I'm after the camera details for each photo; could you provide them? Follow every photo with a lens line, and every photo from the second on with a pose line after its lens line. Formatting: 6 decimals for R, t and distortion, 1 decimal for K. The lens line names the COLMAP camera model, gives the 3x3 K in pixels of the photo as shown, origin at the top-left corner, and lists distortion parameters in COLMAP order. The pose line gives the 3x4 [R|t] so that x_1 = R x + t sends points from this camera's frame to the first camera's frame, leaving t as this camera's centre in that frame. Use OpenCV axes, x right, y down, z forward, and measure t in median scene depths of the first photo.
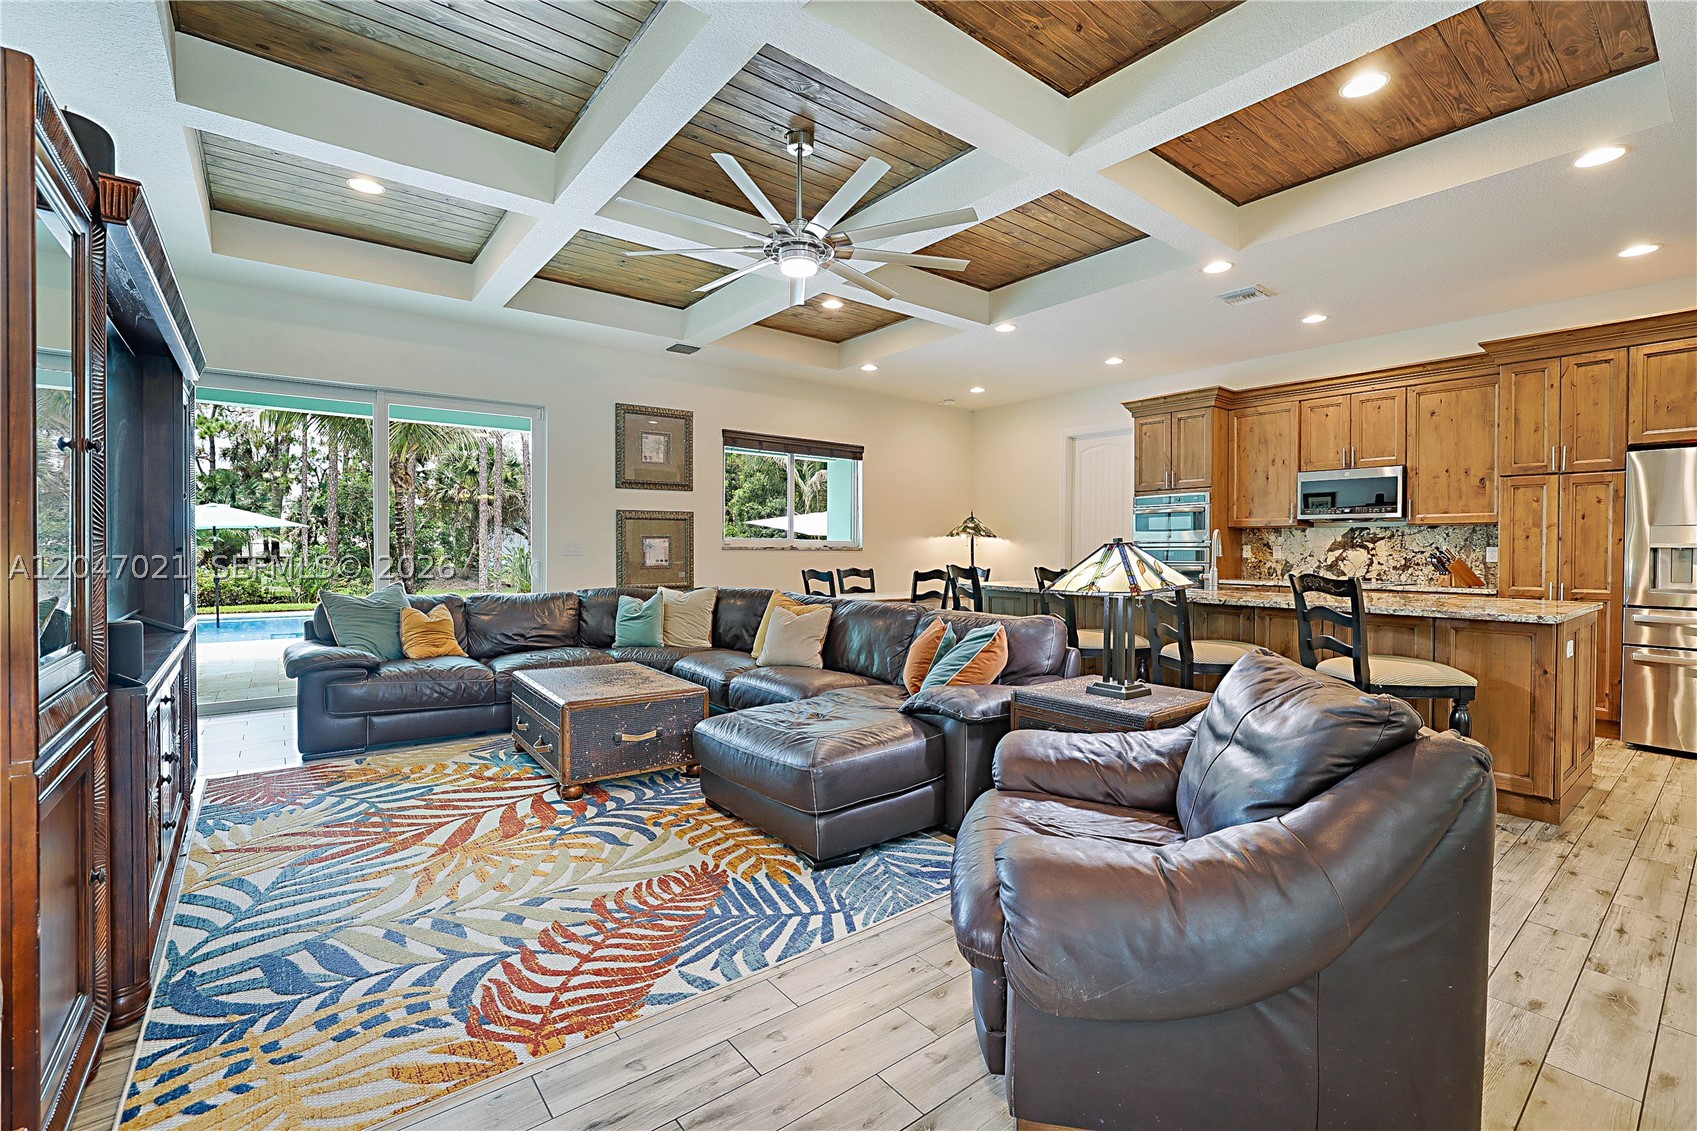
lens RADIAL K [[732.5, 0, 858.4], [0, 732.5, 558.8], [0, 0, 1]] dist [-0.037311, 0.013330]
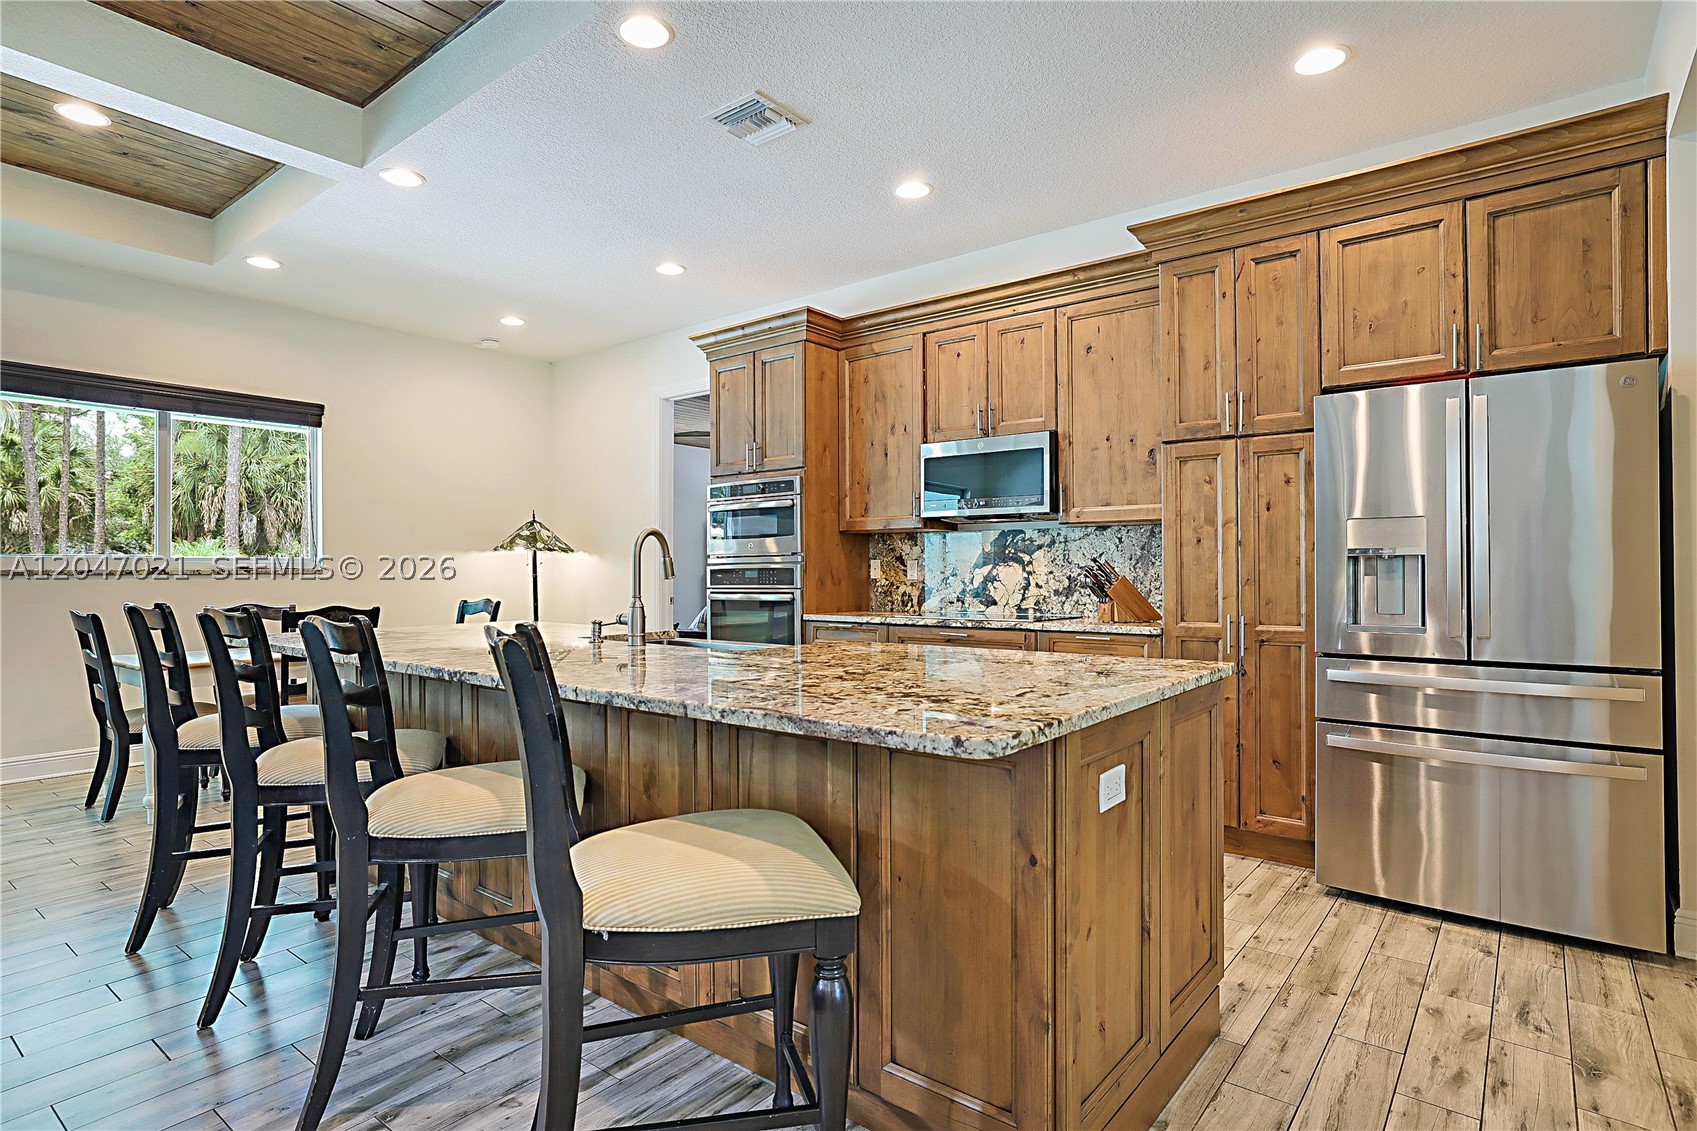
lens RADIAL K [[881.3, 0, 850.3], [0, 881.3, 564.9], [0, 0, 1]] dist [-0.022882, 0.010017]
pose [[0.973090, -0.009830, 0.230214, 0.644039], [0.014173, 0.999751, -0.017221, -0.001877], [-0.229987, 0.020020, 0.972988, 0.461662]]
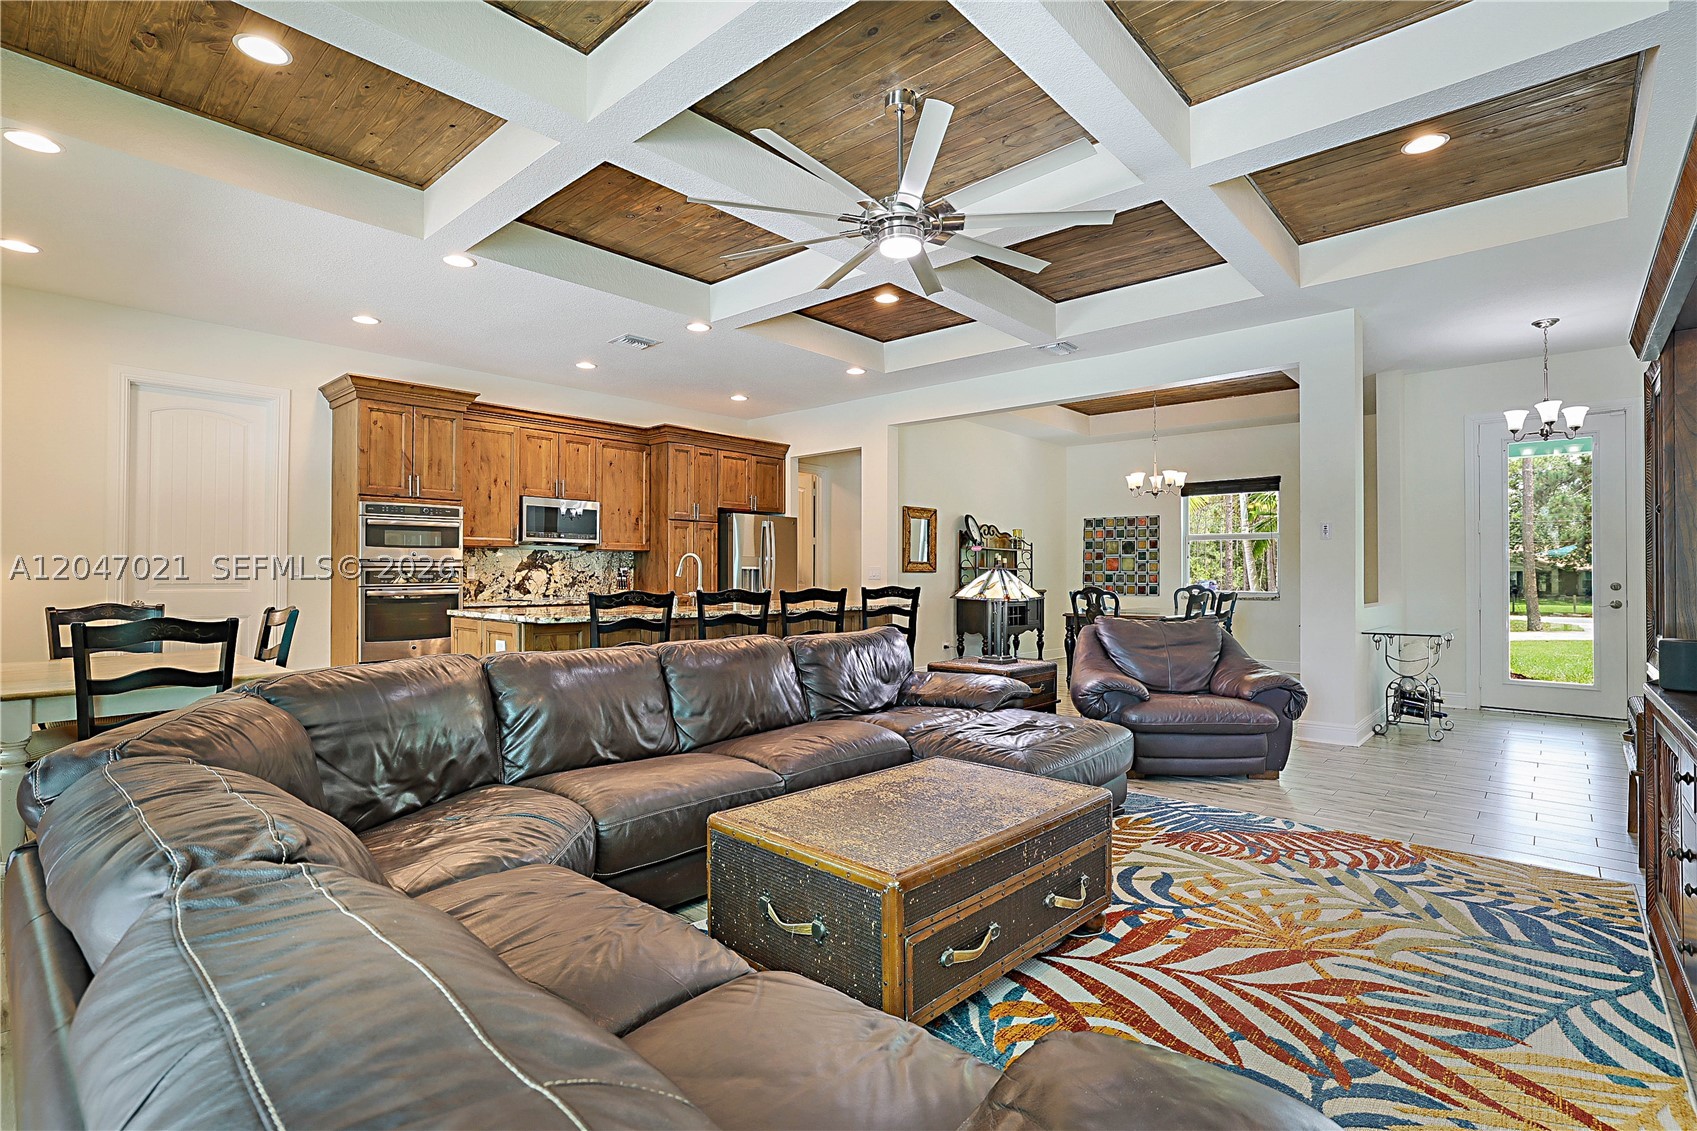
lens RADIAL K [[812.5, 0, 837.7], [0, 812.5, 553.5], [0, 0, 1]] dist [-0.023621, 0.013216]
pose [[-0.155493, 0.018821, 0.987658, -1.071580], [0.010619, 0.999793, -0.017381, -0.019902], [-0.987780, 0.007785, -0.155661, 1.285830]]
